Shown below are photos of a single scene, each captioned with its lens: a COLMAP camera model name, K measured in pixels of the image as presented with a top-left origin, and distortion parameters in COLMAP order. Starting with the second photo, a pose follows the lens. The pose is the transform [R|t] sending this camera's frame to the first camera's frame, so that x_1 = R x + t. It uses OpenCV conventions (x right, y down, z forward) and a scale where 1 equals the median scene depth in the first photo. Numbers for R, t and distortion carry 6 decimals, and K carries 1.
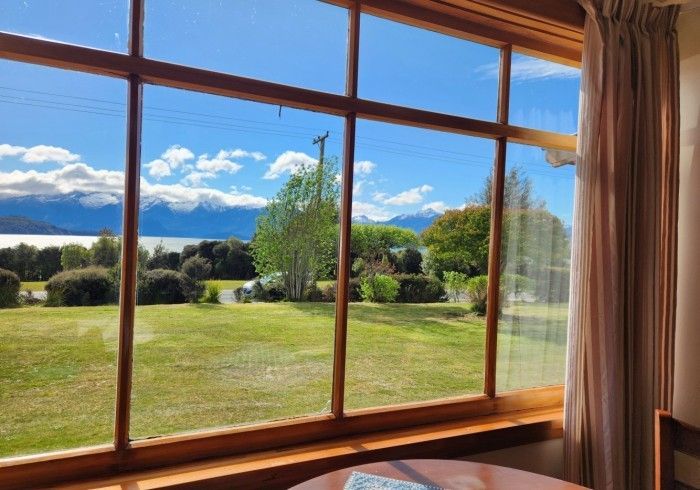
lens RADIAL K [[452.6, 0, 350.0], [0, 452.6, 245.0], [0, 0, 1]] dist [0.032521, 0.000029]
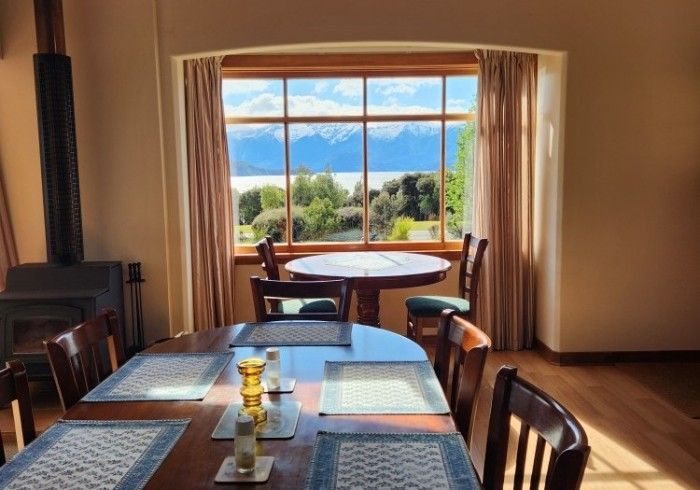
lens RADIAL K [[619.4, 0, 350.0], [0, 619.4, 245.0], [0, 0, 1]] dist [0.000184, -0.000082]
pose [[0.912570, -0.003616, -0.408904, 0.103939], [0.048574, 0.993840, 0.099614, 0.003155], [0.406025, -0.110767, 0.907124, -0.172417]]
